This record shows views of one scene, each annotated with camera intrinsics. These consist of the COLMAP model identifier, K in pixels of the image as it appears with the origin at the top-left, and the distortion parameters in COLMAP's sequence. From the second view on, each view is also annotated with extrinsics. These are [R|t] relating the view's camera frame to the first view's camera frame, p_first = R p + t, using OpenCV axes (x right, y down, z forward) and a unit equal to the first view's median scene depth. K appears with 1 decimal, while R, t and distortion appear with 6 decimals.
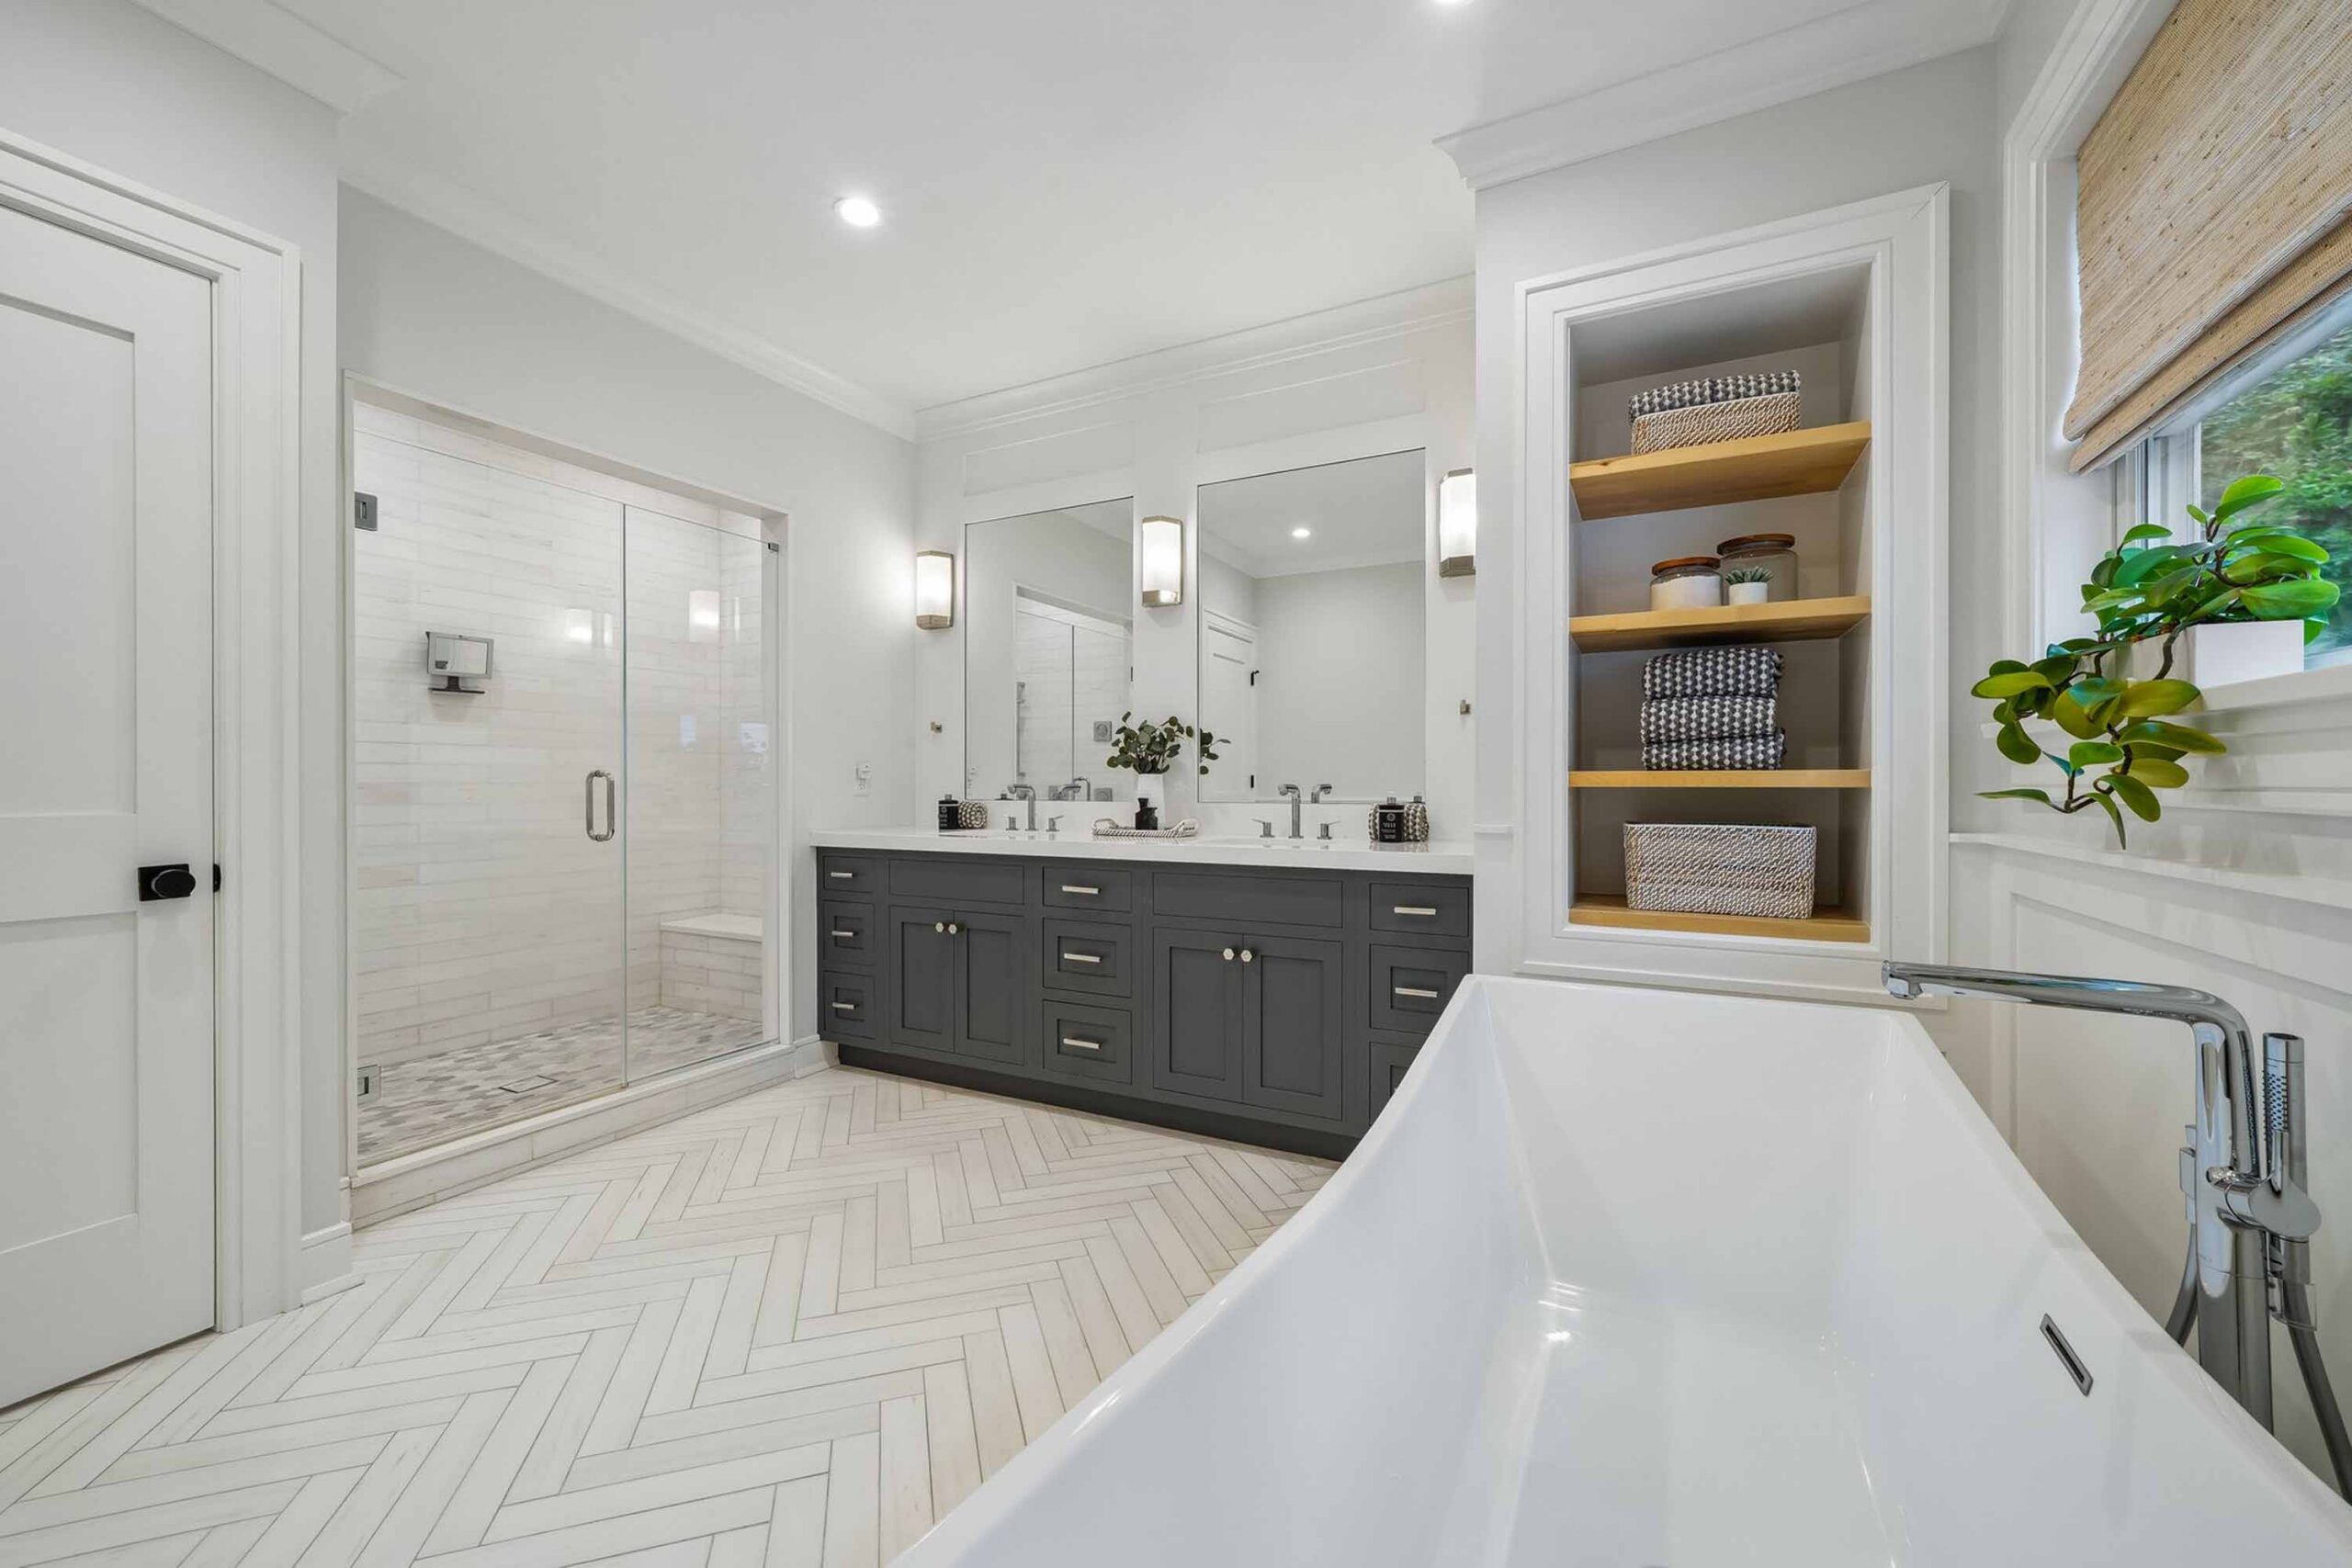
lens RADIAL K [[908.8, 0, 1184.7], [0, 908.8, 785.5], [0, 0, 1]] dist [0.003048, 0.000109]
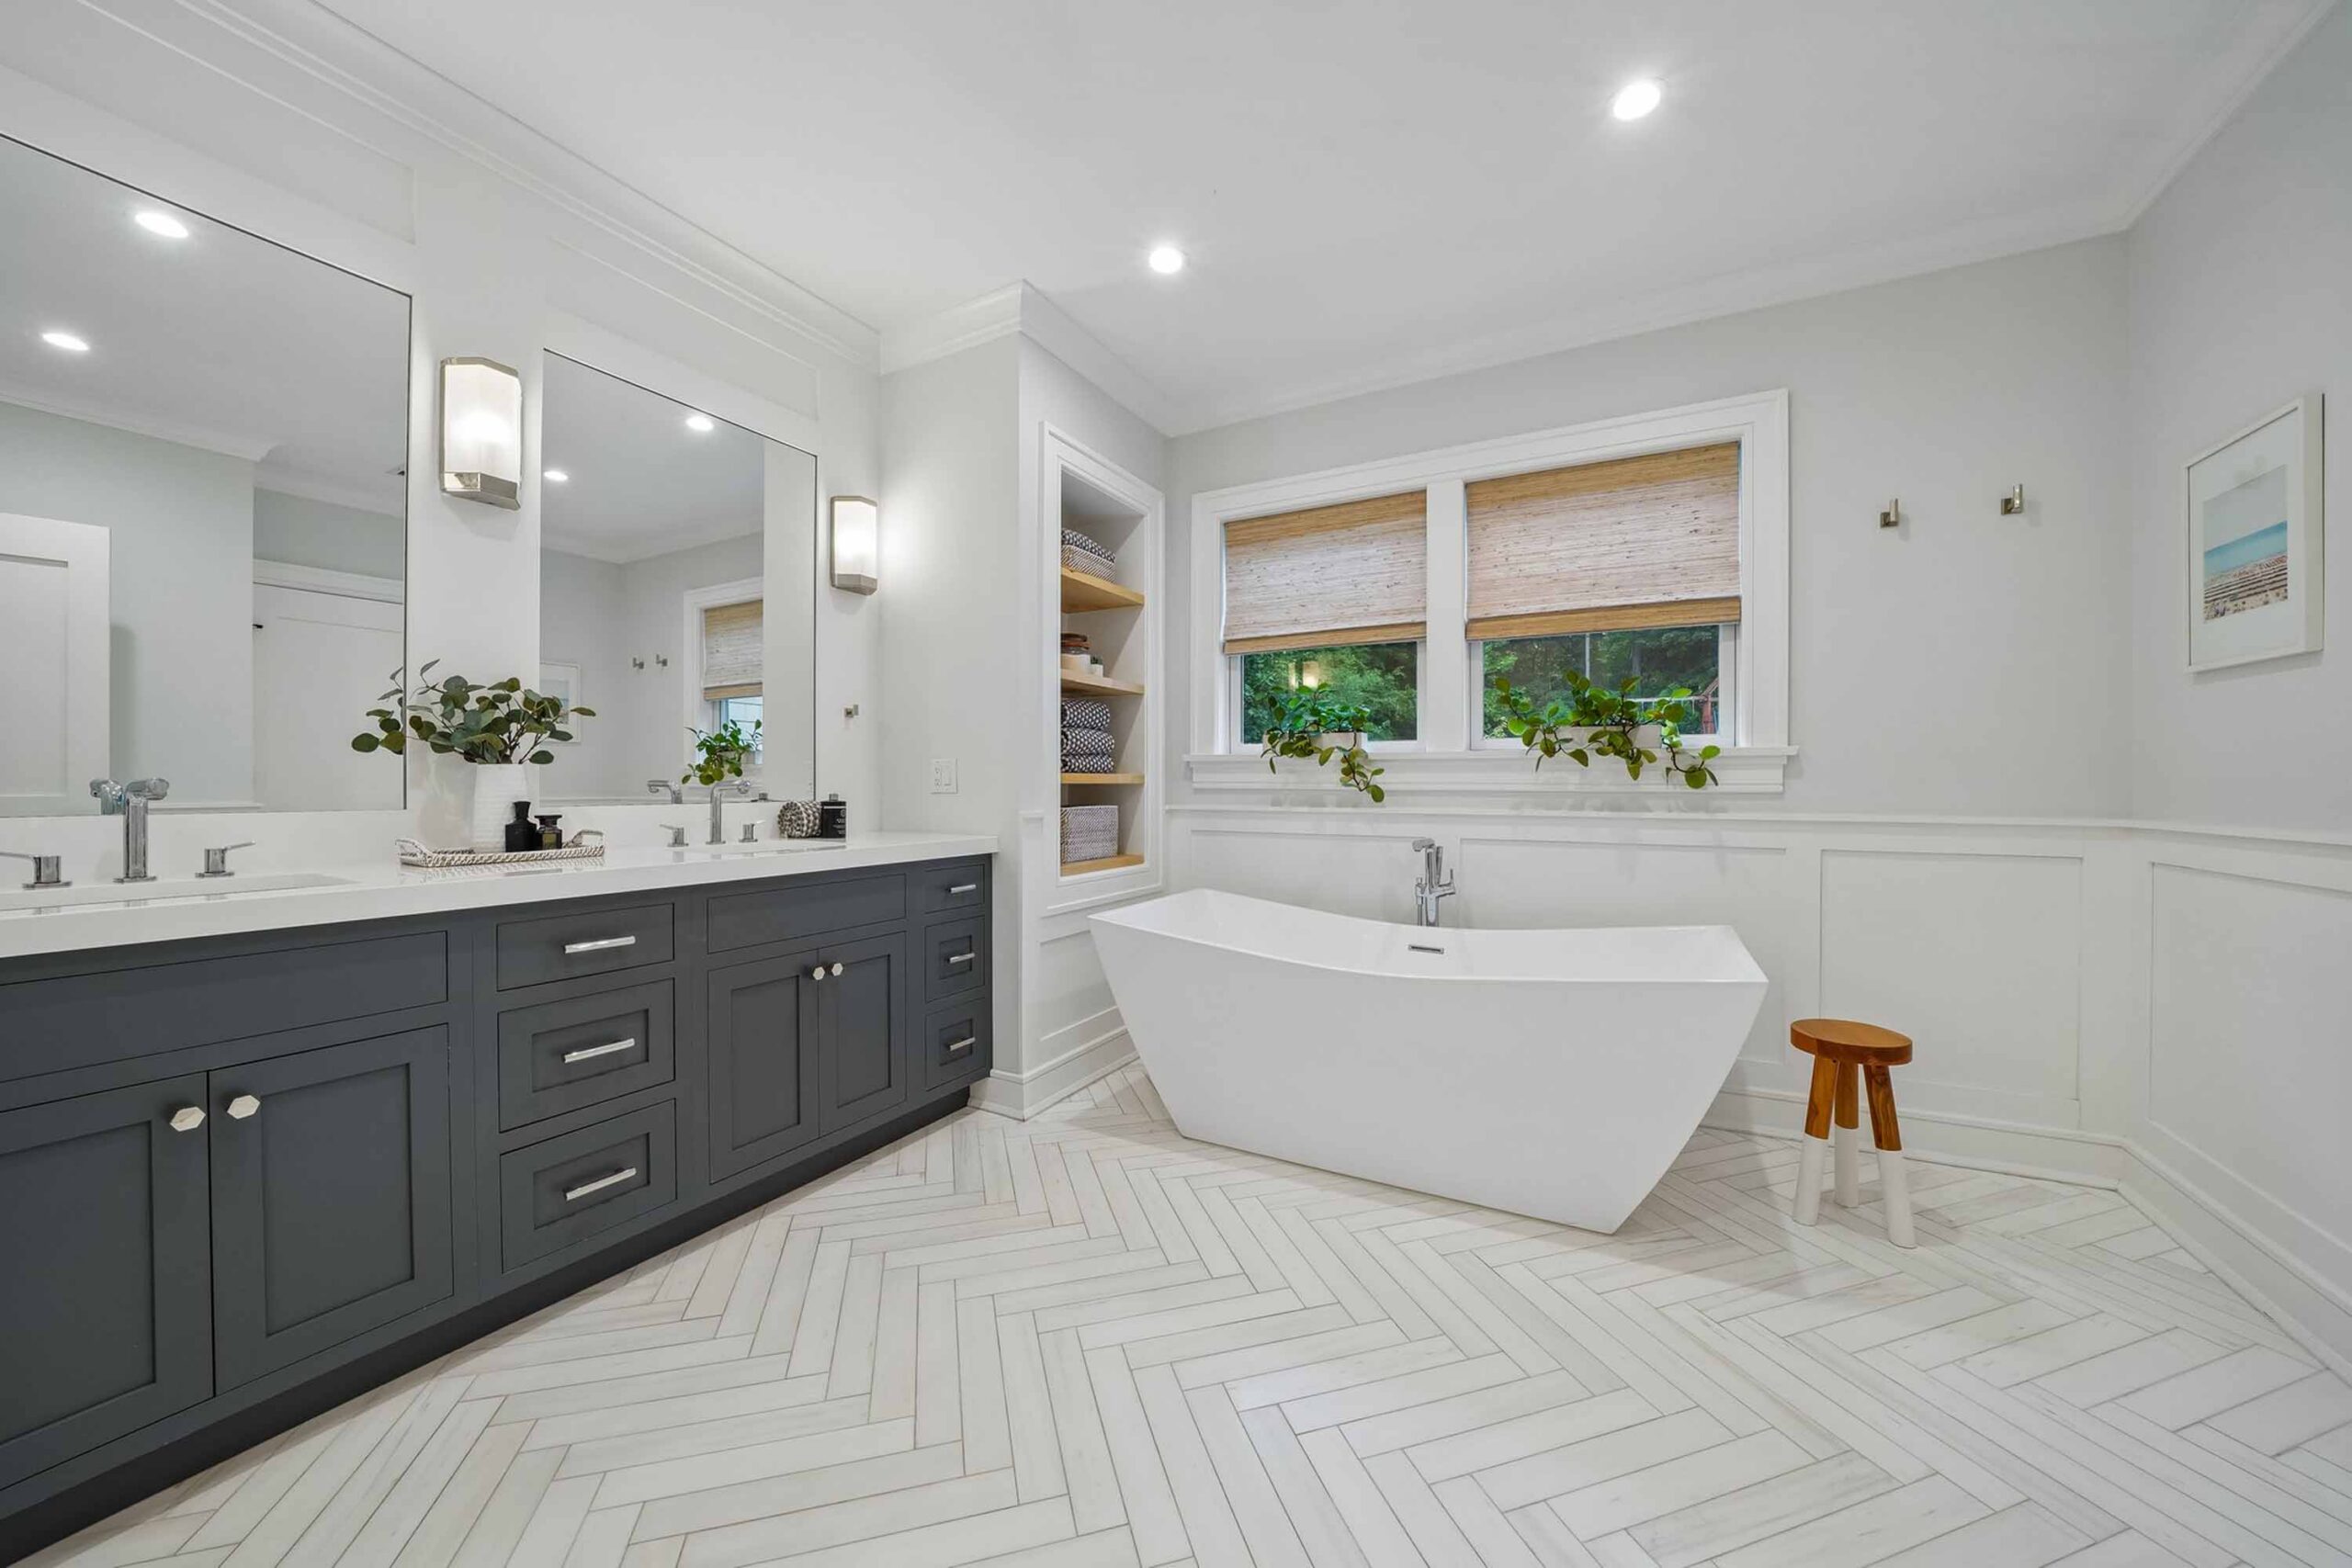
lens RADIAL K [[814.9, 0, 1185.2], [0, 814.9, 784.4], [0, 0, 1]] dist [-0.001179, 0.000056]
pose [[0.053242, 0.005144, 0.998568, -0.636843], [0.009345, 0.999940, -0.005649, 0.010410], [-0.998538, 0.009632, 0.053190, 0.532816]]
